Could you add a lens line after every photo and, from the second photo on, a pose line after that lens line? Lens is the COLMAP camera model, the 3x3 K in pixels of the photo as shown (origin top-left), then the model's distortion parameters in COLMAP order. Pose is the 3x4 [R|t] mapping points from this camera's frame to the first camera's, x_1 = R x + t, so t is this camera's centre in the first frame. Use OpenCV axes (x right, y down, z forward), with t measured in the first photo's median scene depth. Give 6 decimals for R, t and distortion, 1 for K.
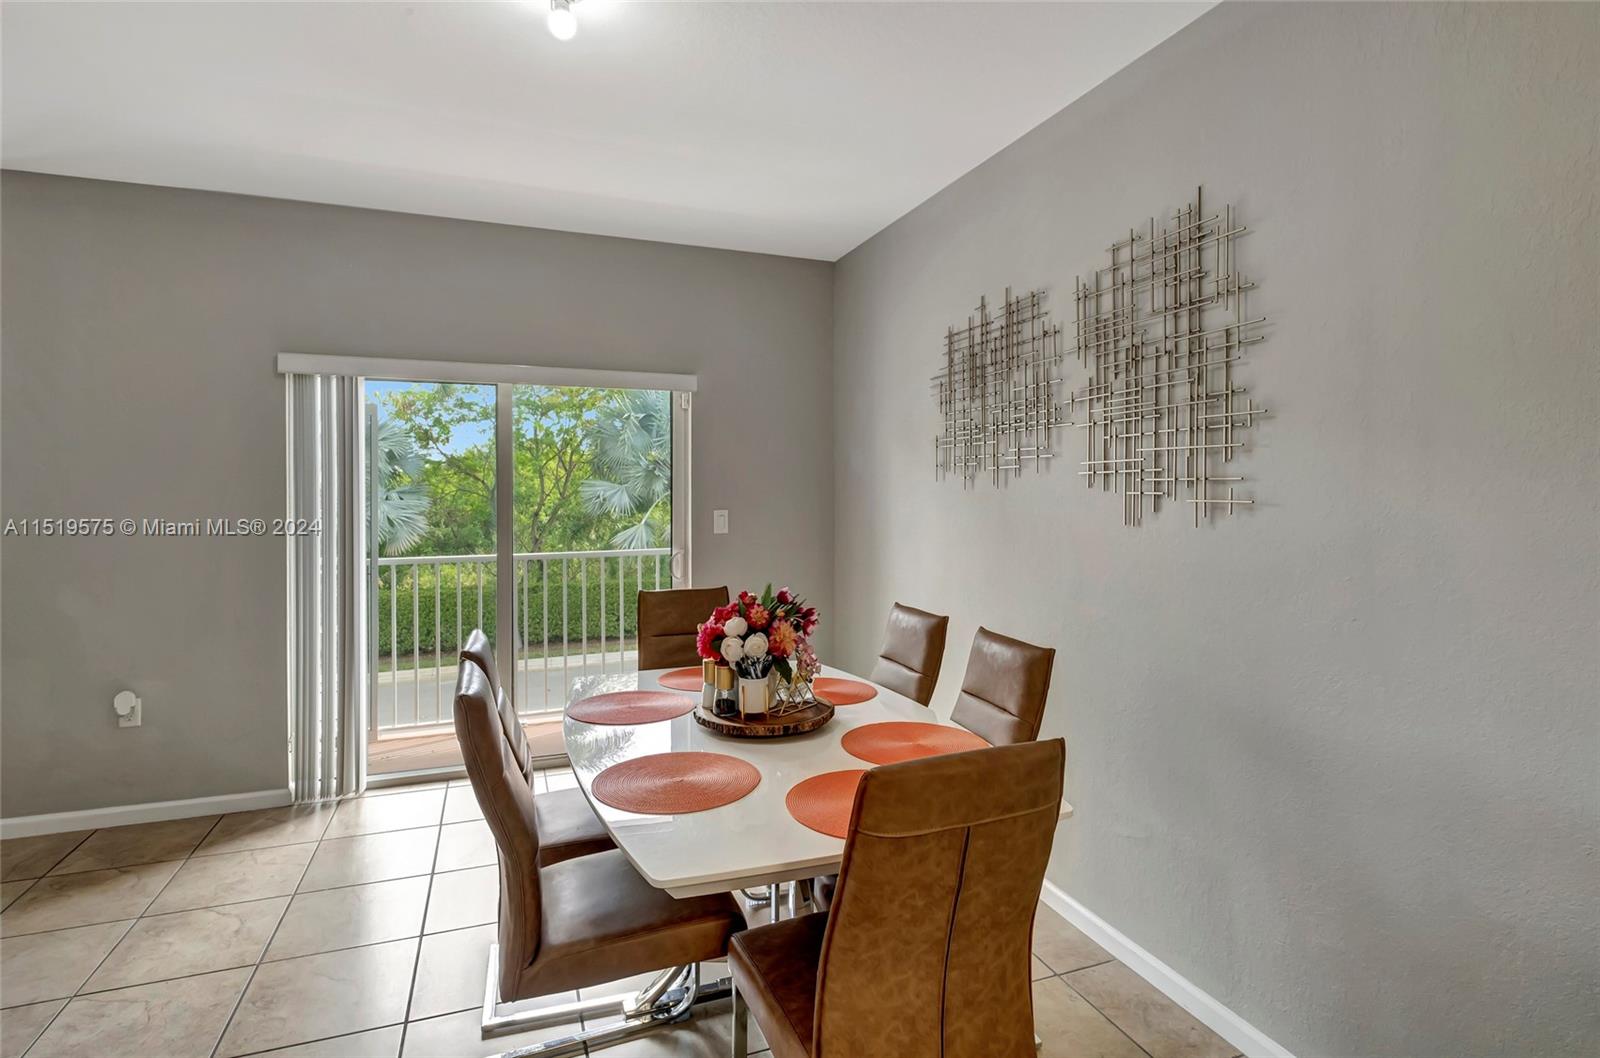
lens RADIAL K [[798.3, 0, 814.9], [0, 798.3, 500.8], [0, 0, 1]] dist [-0.020251, -0.000270]
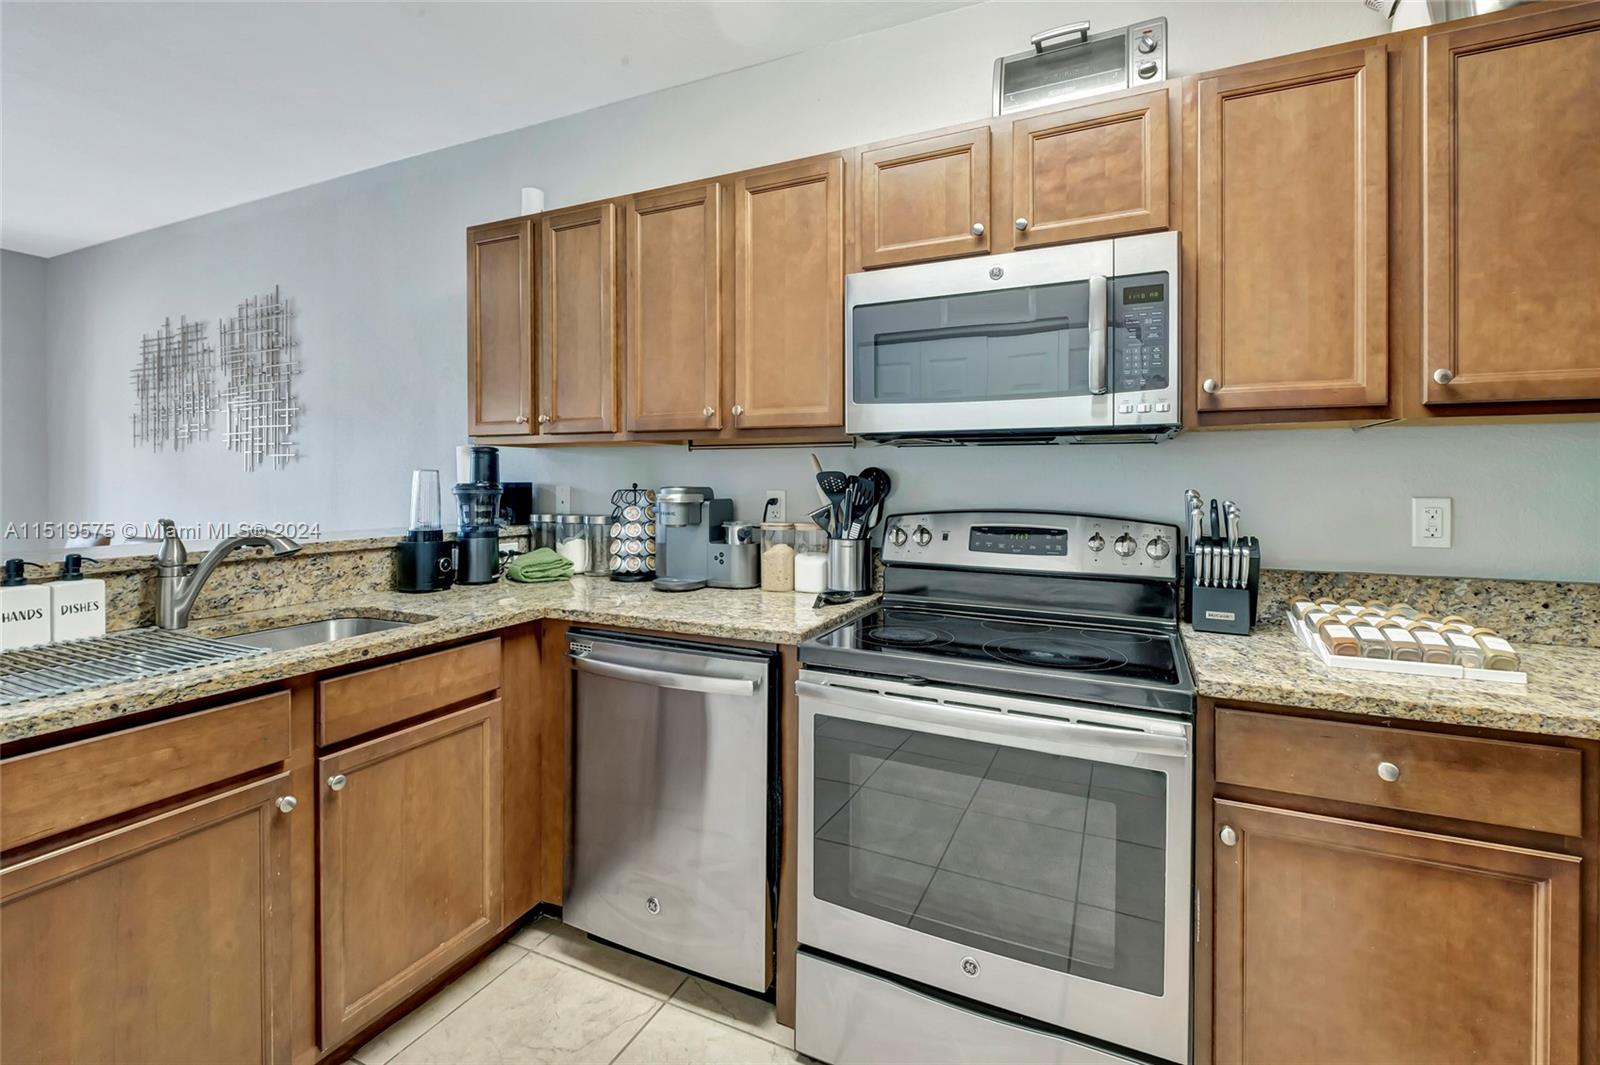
lens RADIAL K [[706.4, 0, 802.5], [0, 706.4, 485.9], [0, 0, 1]] dist [0.006933, -0.005357]
pose [[0.724690, -0.001160, 0.689074, 0.020678], [0.006256, 0.999968, -0.004896, 0.007573], [-0.689047, 0.007859, 0.724674, -0.090903]]
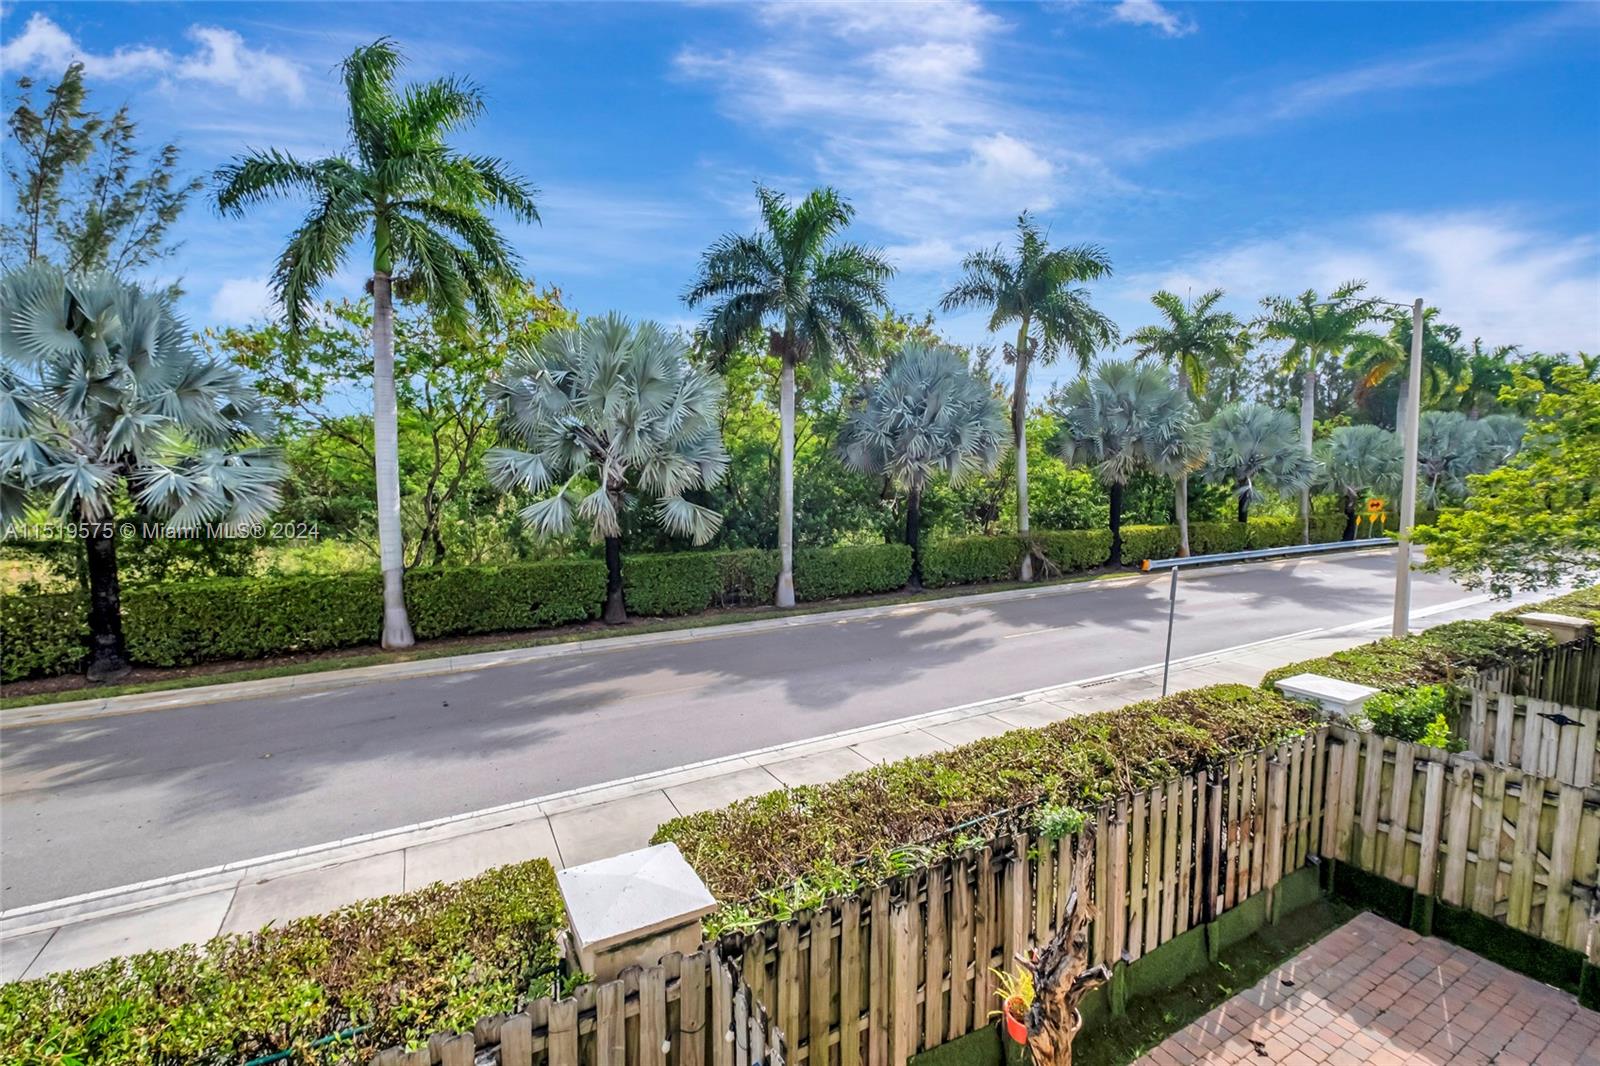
lens RADIAL K [[706.4, 0, 801.9], [0, 706.4, 518.8], [0, 0, 1]] dist [0.006933, -0.005357]
pose [[0.990370, 0.010312, 0.138062, -0.068352], [-0.019079, 0.997874, 0.062324, -0.003251], [-0.137126, -0.064358, 0.988461, 0.219994]]
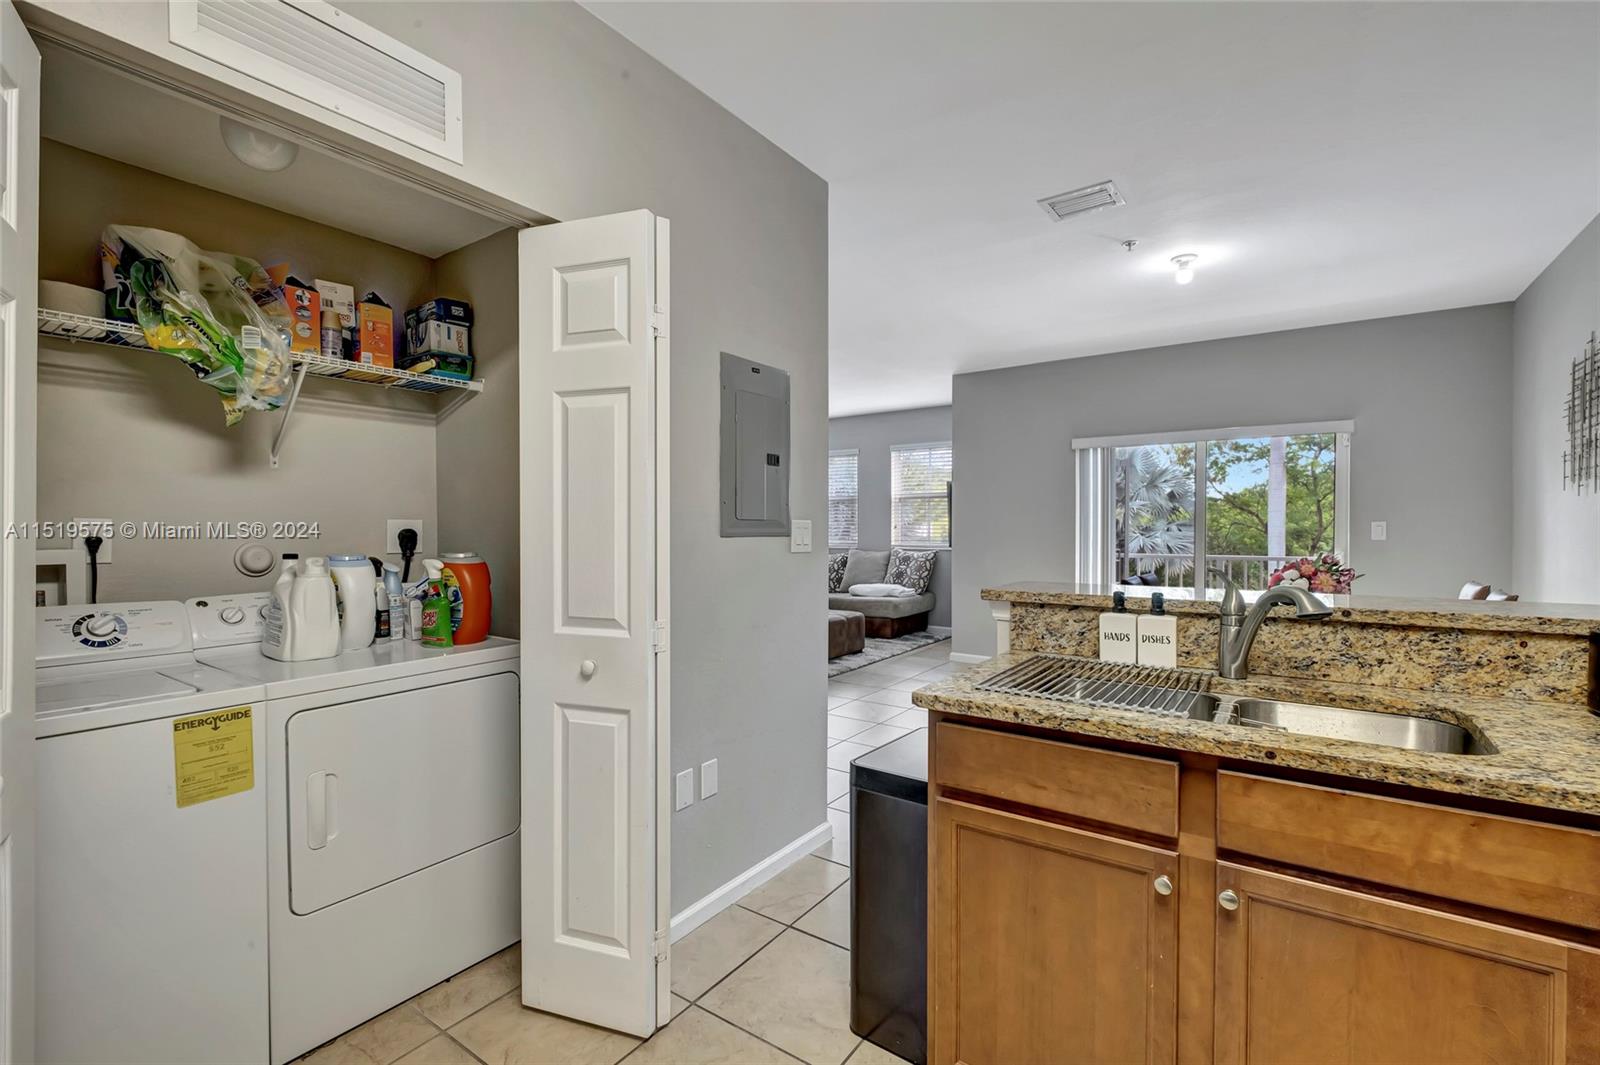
lens RADIAL K [[706.4, 0, 801.4], [0, 706.4, 539.0], [0, 0, 1]] dist [0.006933, -0.005357]
pose [[0.552720, 0.015465, -0.833223, 0.056671], [-0.012765, 0.999868, 0.010090, 0.007125], [0.833269, 0.005060, 0.552845, -0.072354]]
